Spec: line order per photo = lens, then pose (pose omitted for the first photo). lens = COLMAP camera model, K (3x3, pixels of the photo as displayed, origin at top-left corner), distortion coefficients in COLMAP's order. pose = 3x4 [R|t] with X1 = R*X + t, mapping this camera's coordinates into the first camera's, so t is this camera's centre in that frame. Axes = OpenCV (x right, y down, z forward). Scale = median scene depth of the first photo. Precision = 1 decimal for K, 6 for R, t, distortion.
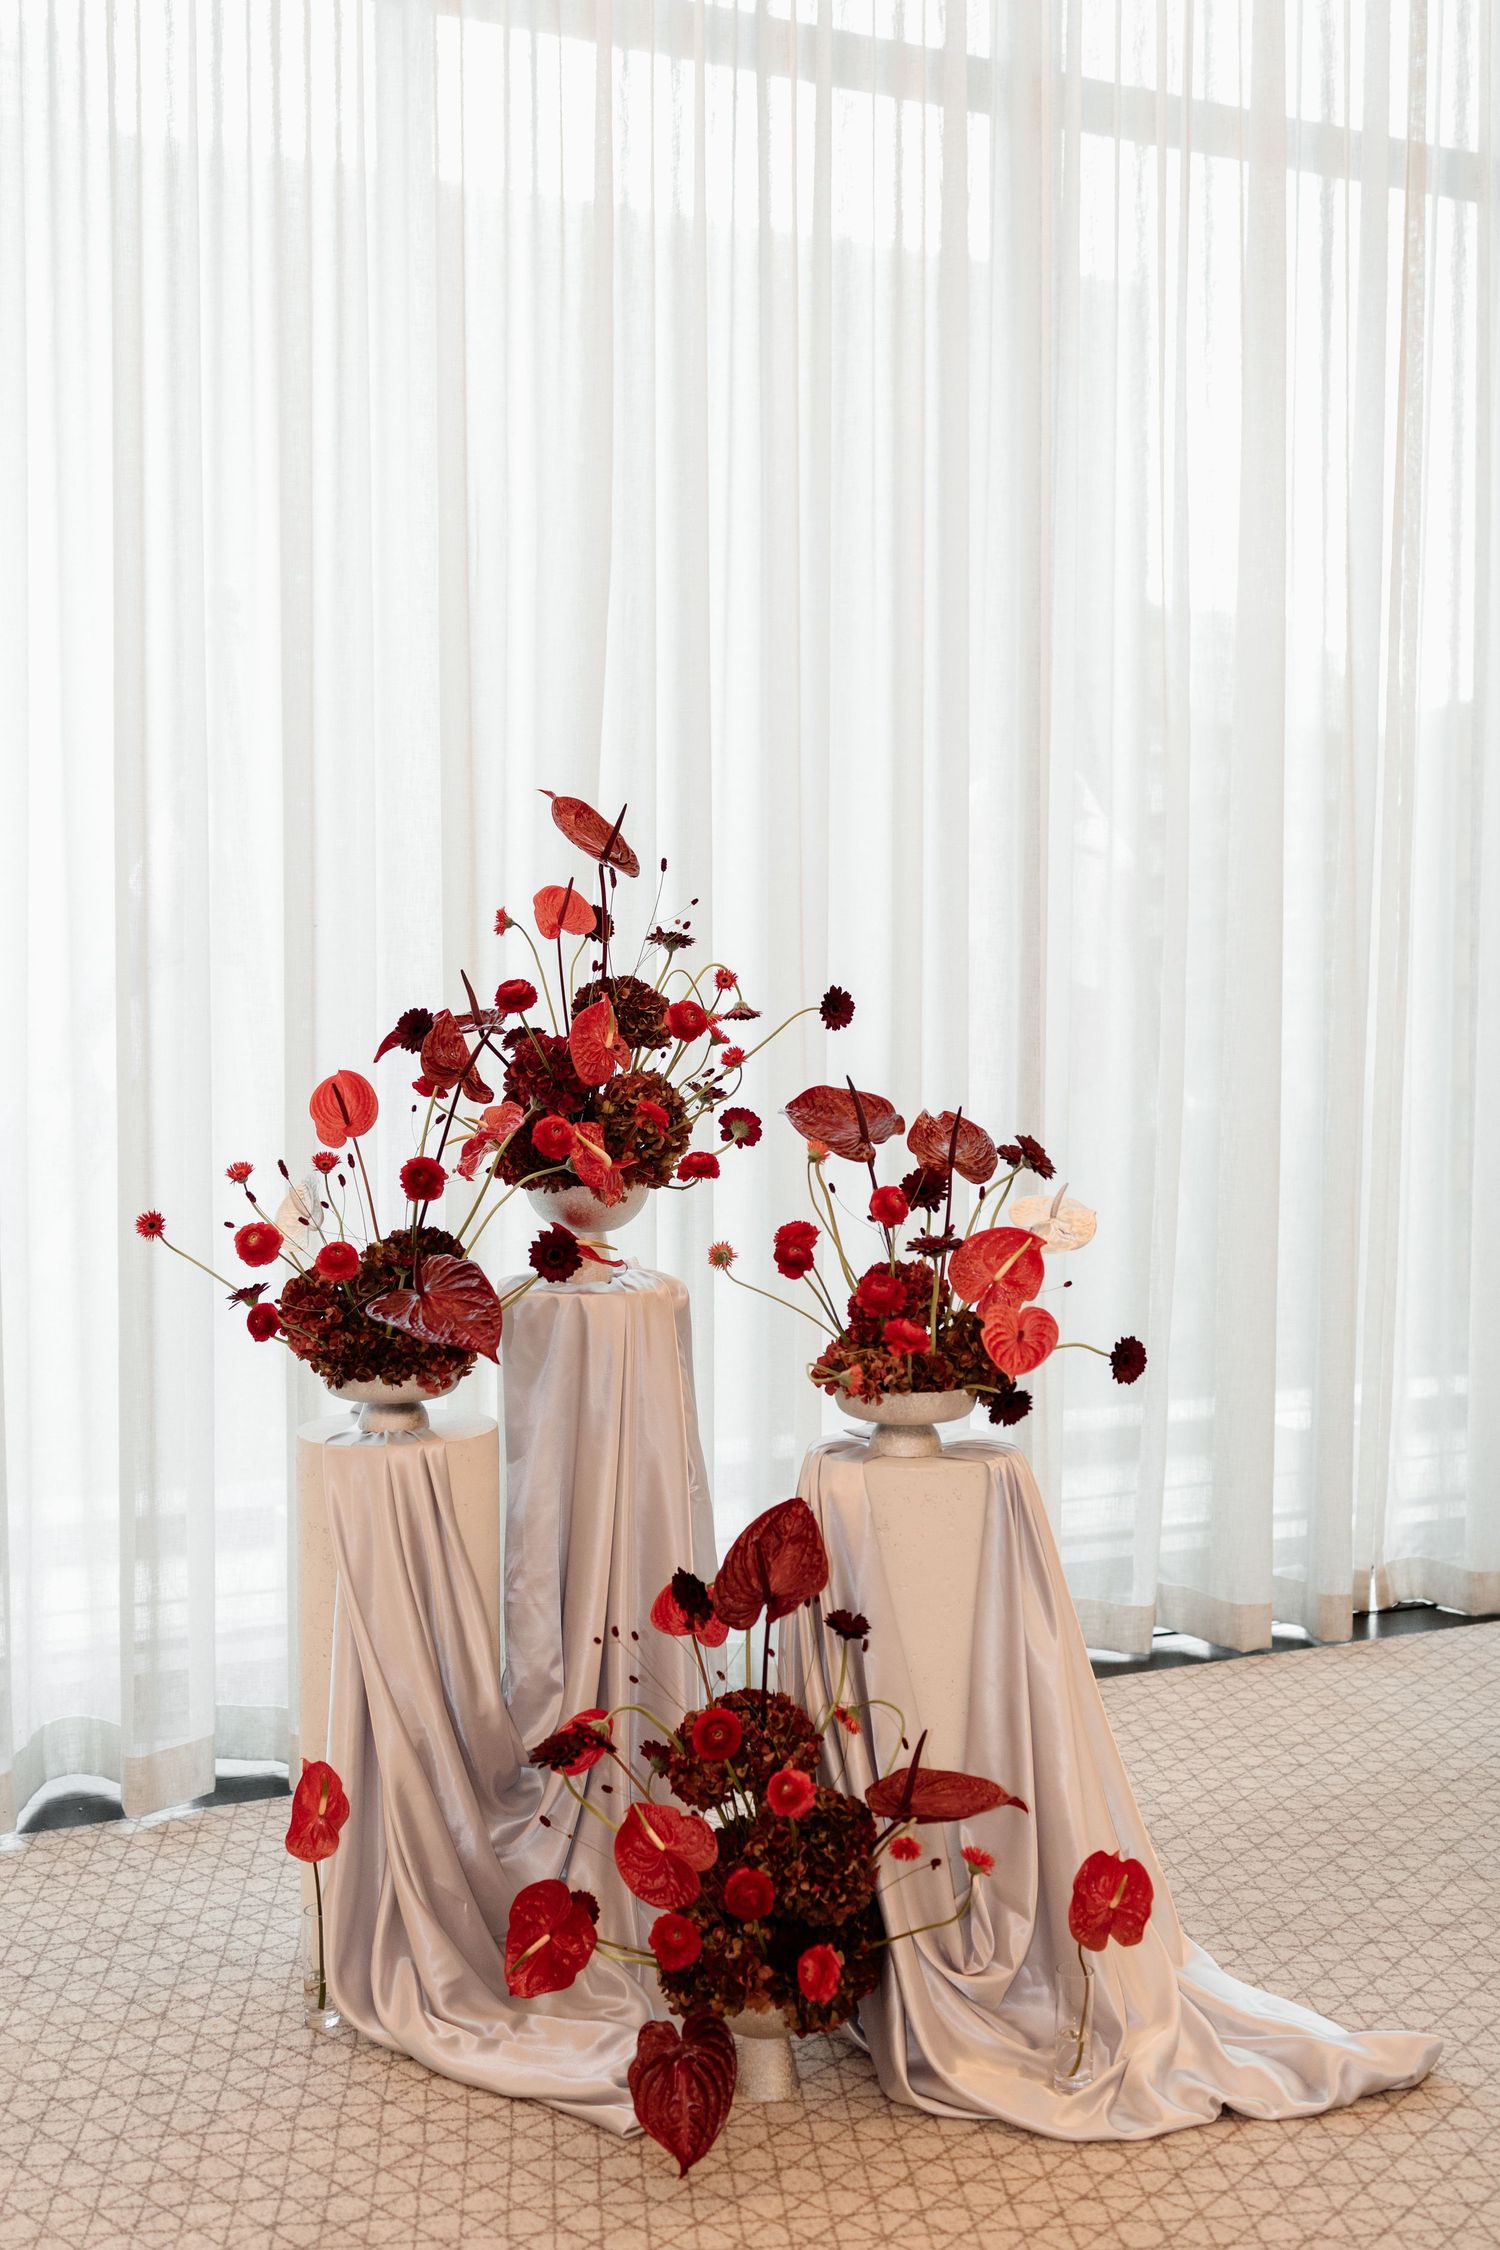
lens RADIAL K [[2195.6, 0, 797.8], [0, 2195.6, 1082.3], [0, 0, 1]] dist [0.006845, 0.000000]
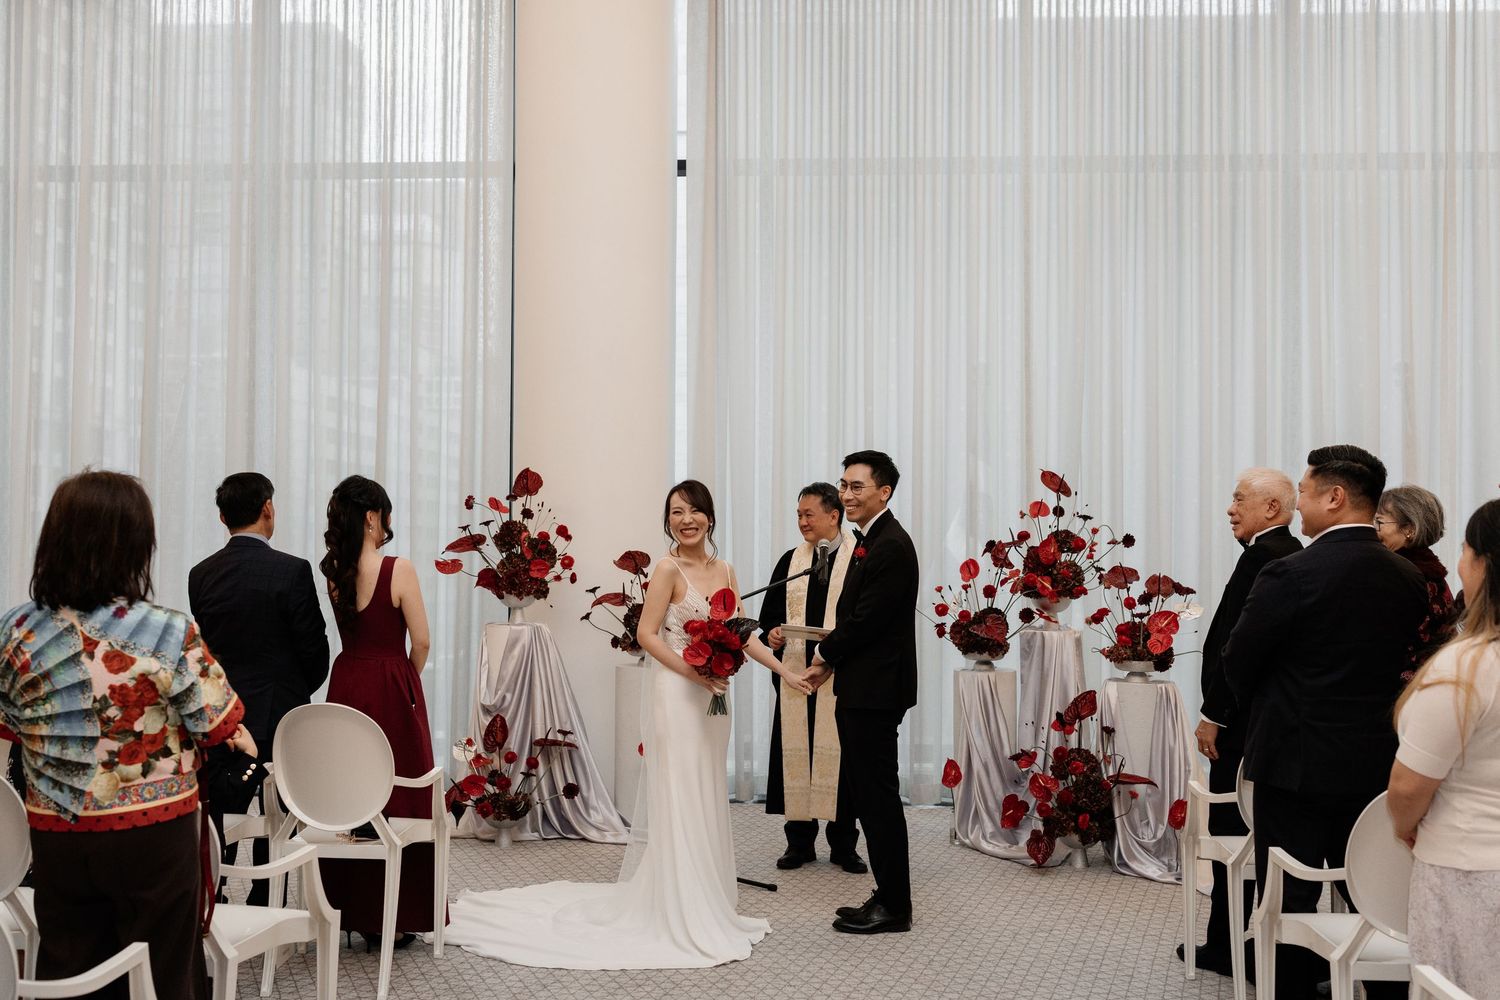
lens RADIAL K [[1463.7, 0, 747.4], [0, 1463.7, 494.1], [0, 0, 1]] dist [0.006845, 0.000000]
pose [[0.892000, -0.006916, -0.451982, 0.485831], [-0.022156, 0.998012, -0.058998, 0.034834], [0.451492, 0.062640, 0.890074, -1.098311]]
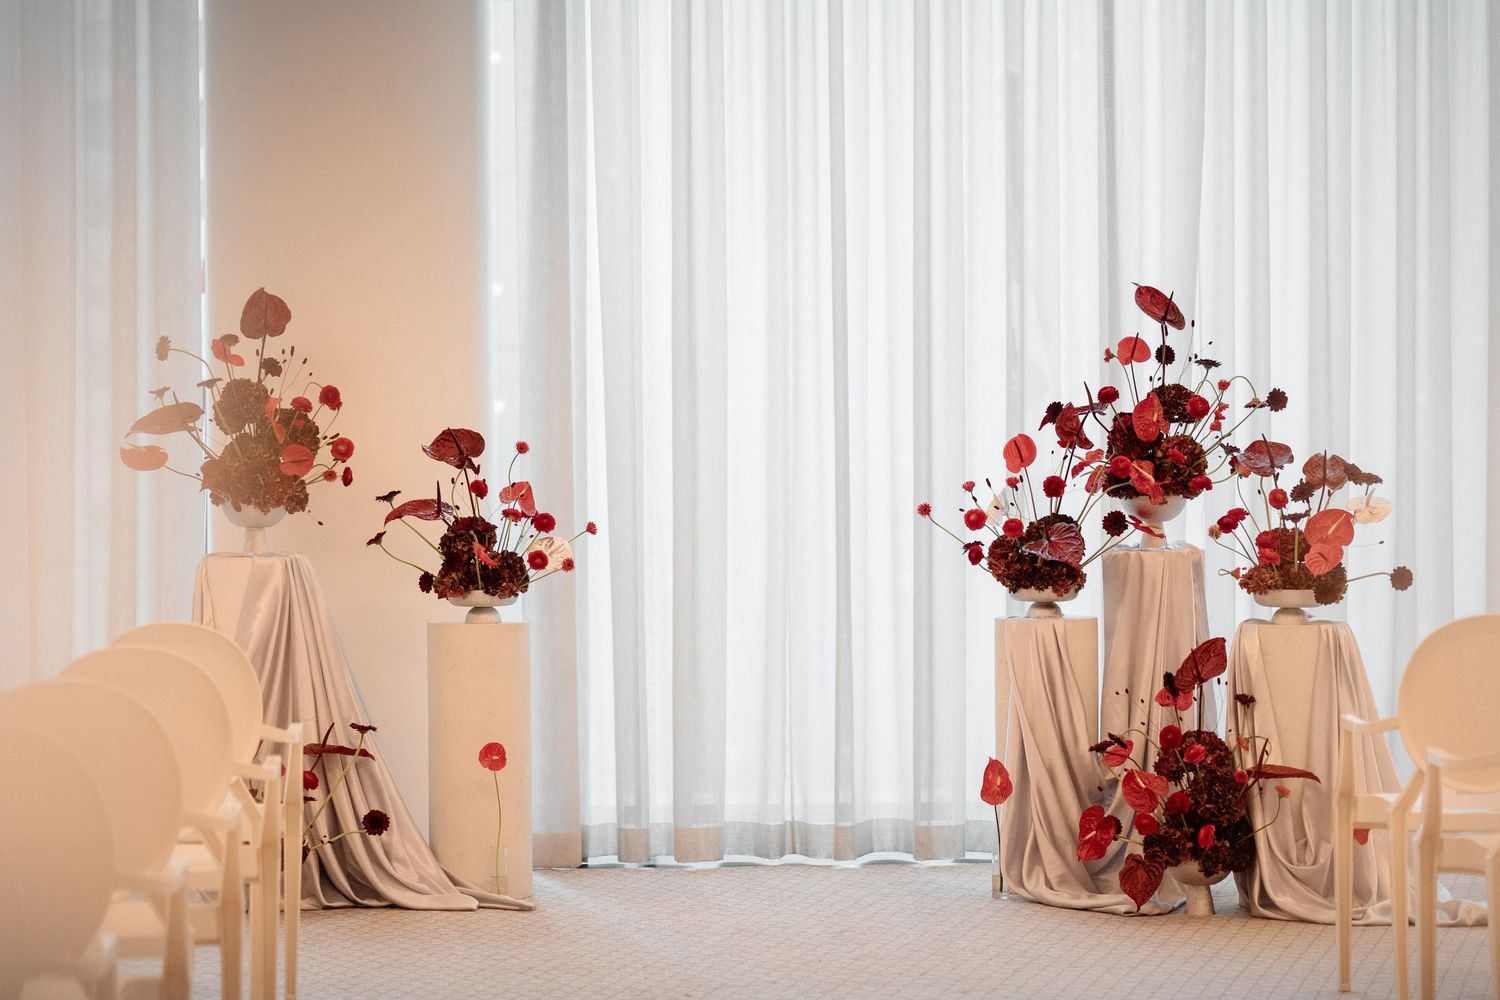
lens RADIAL K [[3883.9, 0, 750.7], [0, 3883.9, 499.1], [0, 0, 1]] dist [-0.099316, 0.000000]
pose [[0.935609, -0.000662, -0.353037, 0.796015], [-0.006447, 0.999799, -0.018958, 0.120881], [0.352979, 0.020014, 0.935417, -2.336194]]
